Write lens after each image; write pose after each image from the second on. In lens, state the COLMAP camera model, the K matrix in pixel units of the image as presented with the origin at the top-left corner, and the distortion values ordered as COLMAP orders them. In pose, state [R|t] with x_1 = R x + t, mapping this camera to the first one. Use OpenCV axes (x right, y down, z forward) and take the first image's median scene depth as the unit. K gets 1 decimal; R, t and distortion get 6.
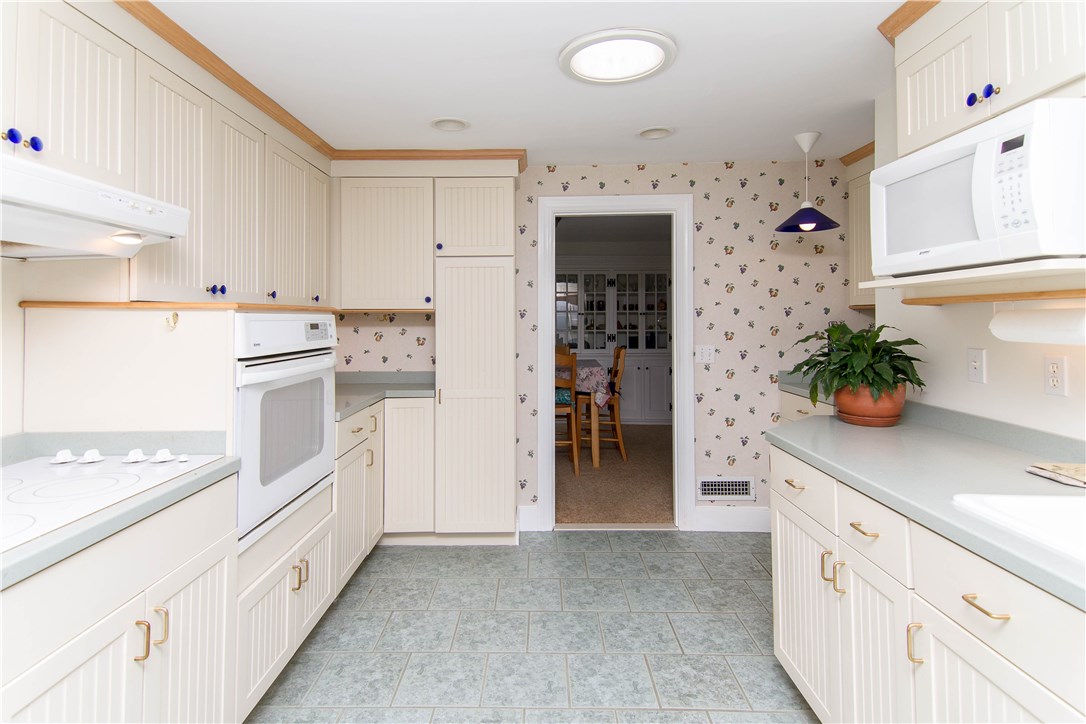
lens RADIAL K [[554.5, 0, 545.5], [0, 554.5, 309.3], [0, 0, 1]] dist [0.037077, -0.003369]
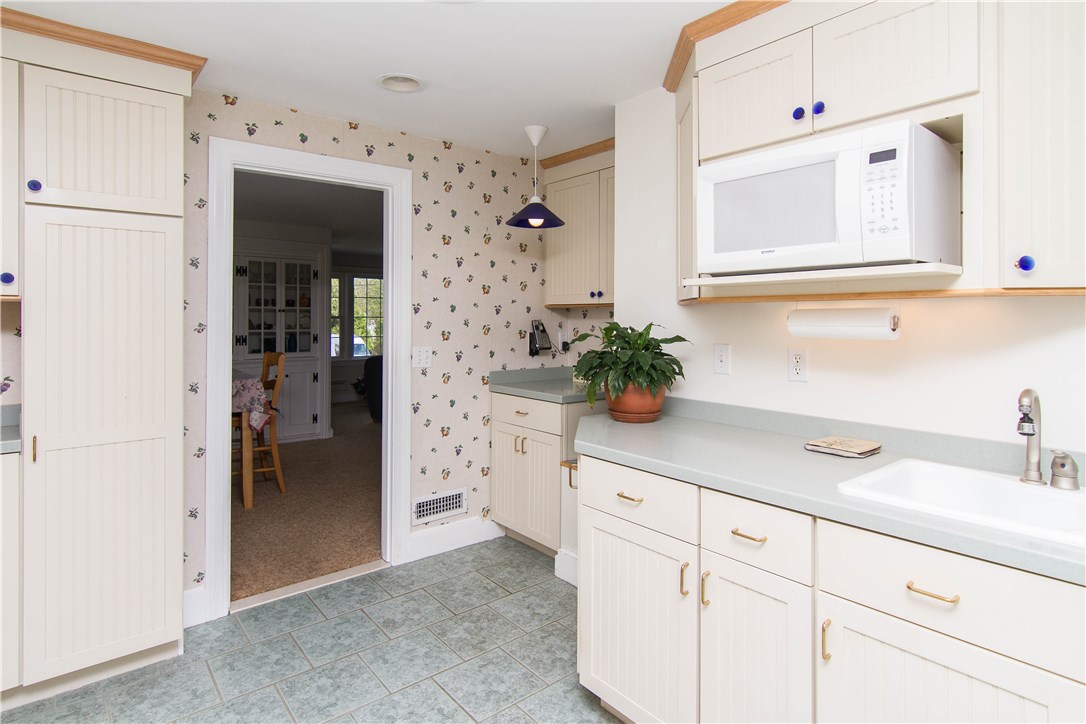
lens RADIAL K [[573.0, 0, 532.1], [0, 573.0, 317.5], [0, 0, 1]] dist [-0.004388, 0.002863]
pose [[0.782764, 0.006161, 0.622288, -0.156088], [-0.016136, 0.999816, 0.010399, 0.007368], [-0.622109, -0.018182, 0.782719, 0.223067]]
